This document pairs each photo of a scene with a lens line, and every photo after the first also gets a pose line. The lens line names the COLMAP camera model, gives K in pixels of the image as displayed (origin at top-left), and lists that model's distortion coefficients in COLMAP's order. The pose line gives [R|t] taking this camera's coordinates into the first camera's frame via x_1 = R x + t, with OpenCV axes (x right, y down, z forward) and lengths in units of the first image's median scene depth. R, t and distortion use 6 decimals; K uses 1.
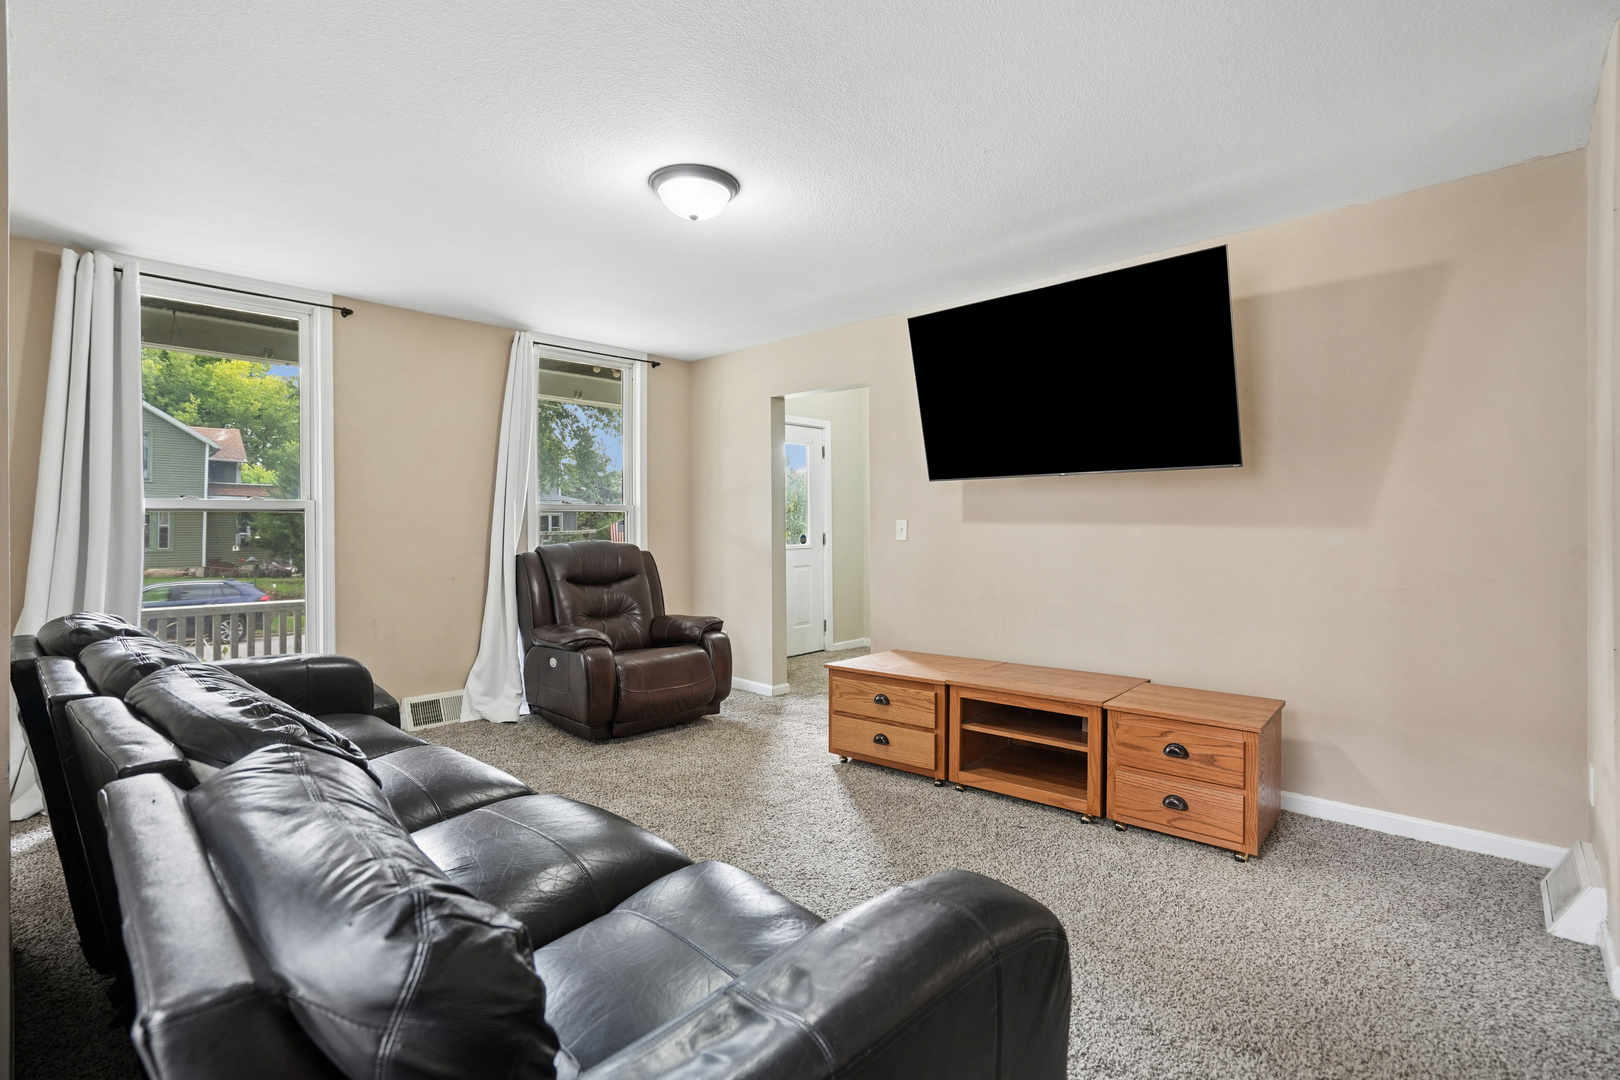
lens RADIAL K [[755.5, 0, 806.1], [0, 755.5, 529.1], [0, 0, 1]] dist [0.002631, 0.000412]
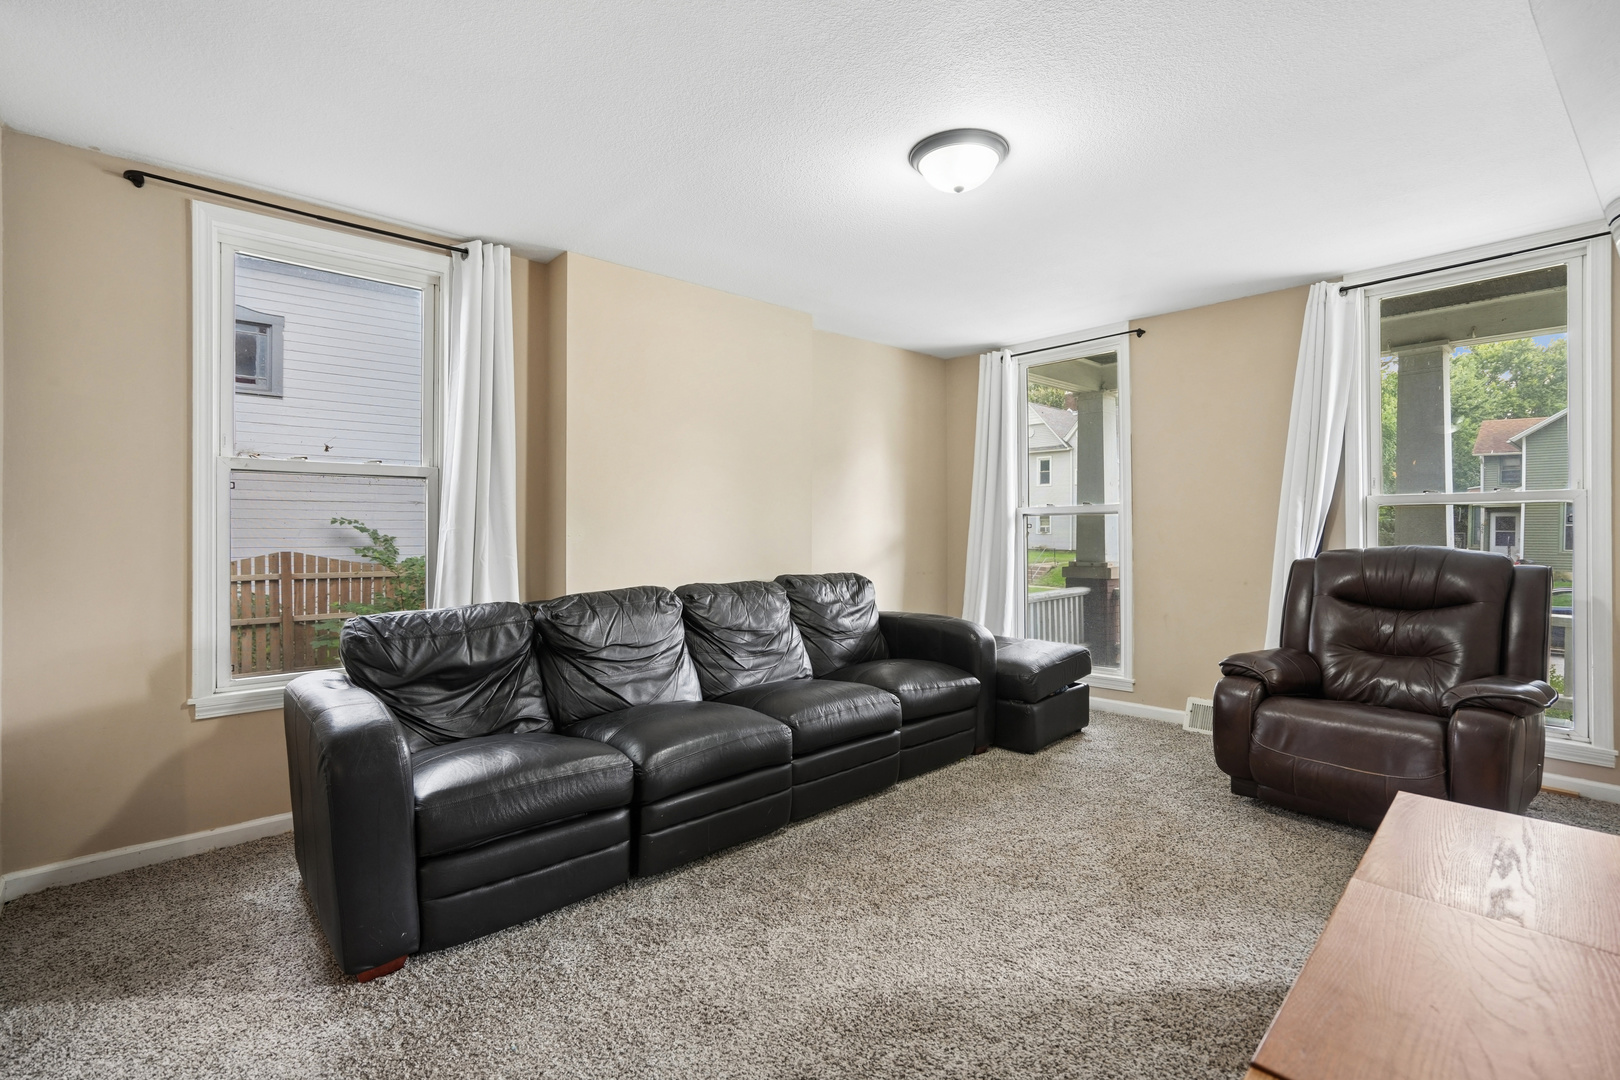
lens RADIAL K [[755.5, 0, 805.4], [0, 755.5, 531.3], [0, 0, 1]] dist [0.002631, 0.000412]
pose [[-0.033068, 0.010542, -0.999398, 0.310203], [0.000777, 0.999944, 0.010522, -0.004779], [0.999453, -0.000428, -0.033075, 0.328250]]
